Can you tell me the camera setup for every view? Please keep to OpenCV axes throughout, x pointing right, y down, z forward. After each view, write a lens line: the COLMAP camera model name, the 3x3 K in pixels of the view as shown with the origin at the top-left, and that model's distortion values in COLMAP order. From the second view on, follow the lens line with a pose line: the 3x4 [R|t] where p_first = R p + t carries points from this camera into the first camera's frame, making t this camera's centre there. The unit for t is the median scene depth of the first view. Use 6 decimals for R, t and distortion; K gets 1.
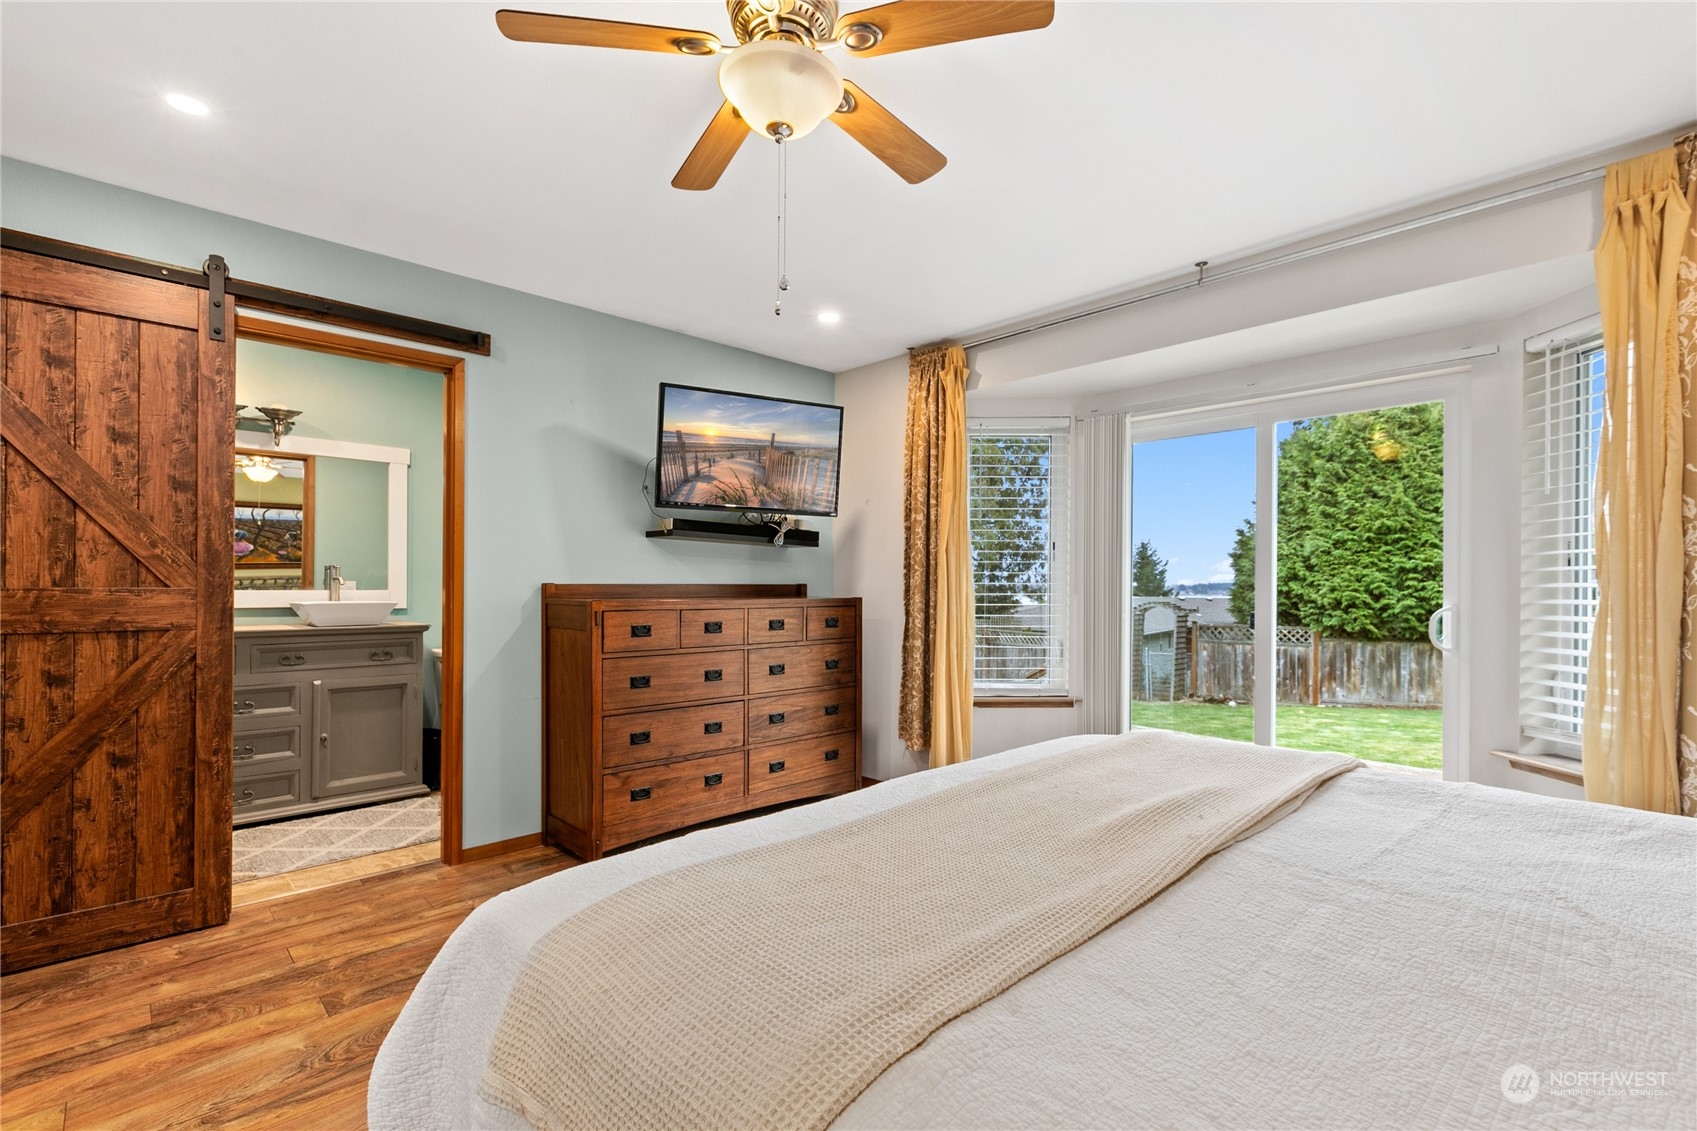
lens RADIAL K [[765.7, 0, 844.2], [0, 765.7, 576.4], [0, 0, 1]] dist [-0.000827, 0.000209]
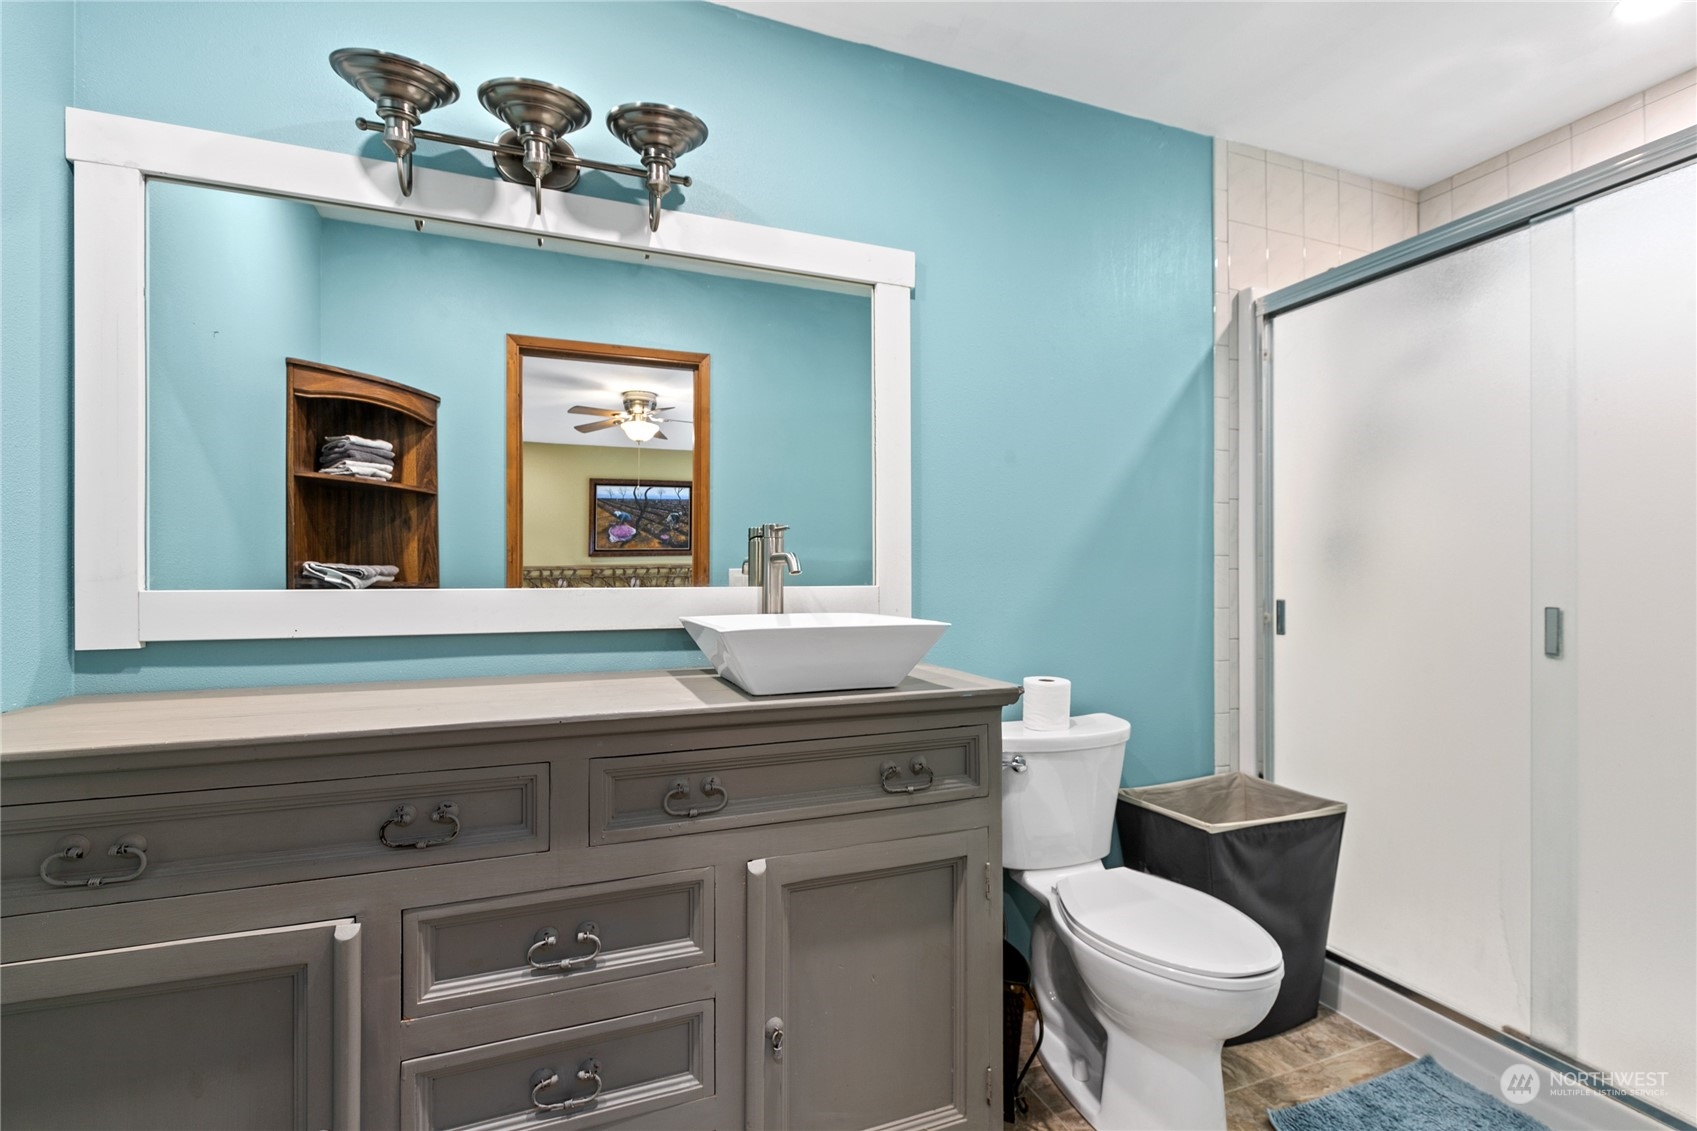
lens RADIAL K [[765.7, 0, 844.2], [0, 765.7, 576.4], [0, 0, 1]] dist [-0.000827, 0.000209]
pose [[0.920163, -0.001385, -0.391533, -0.480871], [0.005430, 0.999943, 0.009225, 0.008829], [0.391498, -0.010615, 0.920118, 0.652805]]
